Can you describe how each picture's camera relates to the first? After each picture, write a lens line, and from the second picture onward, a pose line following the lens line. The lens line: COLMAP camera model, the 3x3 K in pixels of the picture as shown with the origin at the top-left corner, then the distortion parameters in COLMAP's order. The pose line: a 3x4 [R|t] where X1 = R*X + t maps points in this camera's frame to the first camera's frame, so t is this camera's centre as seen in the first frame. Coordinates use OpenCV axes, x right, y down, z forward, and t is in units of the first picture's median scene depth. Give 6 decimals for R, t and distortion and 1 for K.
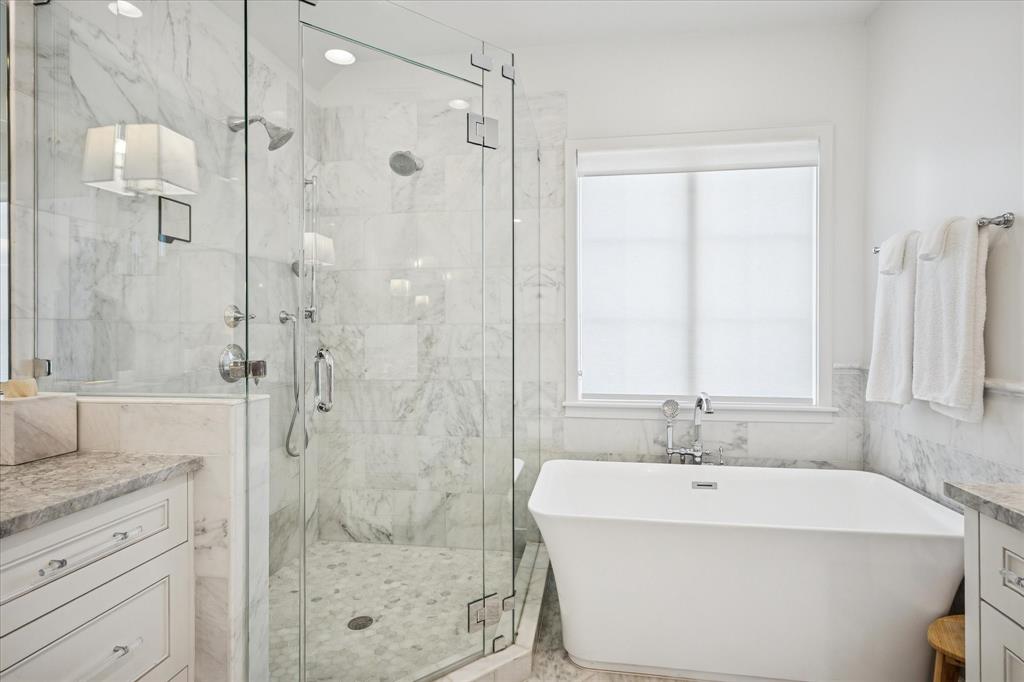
lens RADIAL K [[518.4, 0, 515.5], [0, 518.4, 329.7], [0, 0, 1]] dist [0.027477, 0.000128]
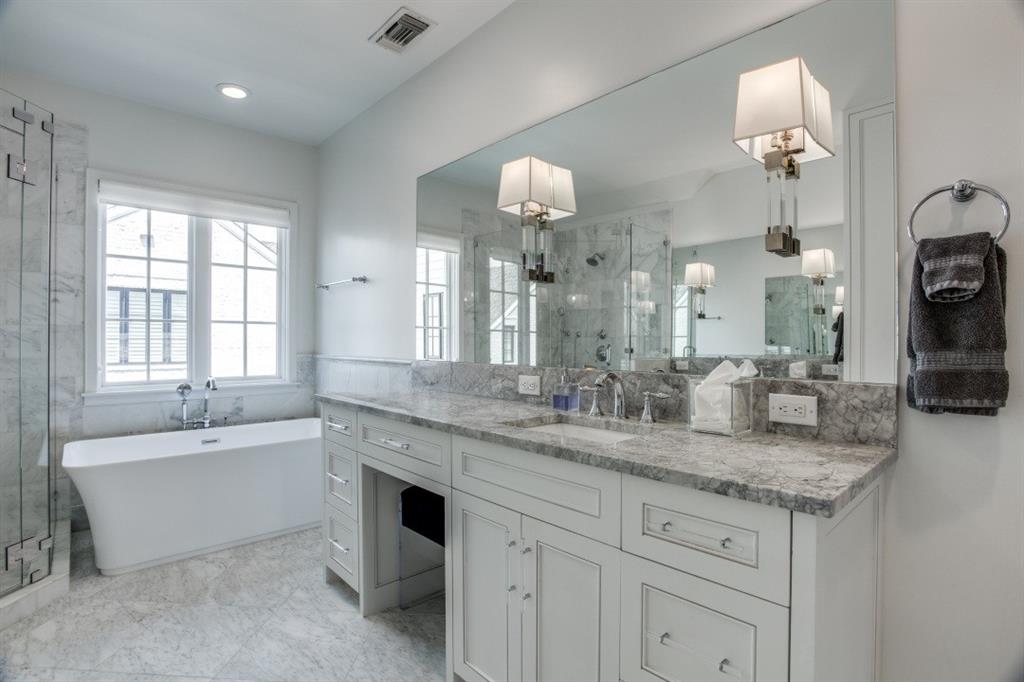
lens RADIAL K [[505.4, 0, 512.0], [0, 505.4, 341.0], [0, 0, 1]] dist [-0.062084, 0.021857]
pose [[0.633148, 0.000629, 0.774030, -0.144272], [-0.002686, 0.999995, 0.001384, 0.018849], [-0.774026, -0.002955, 0.633147, -0.433169]]
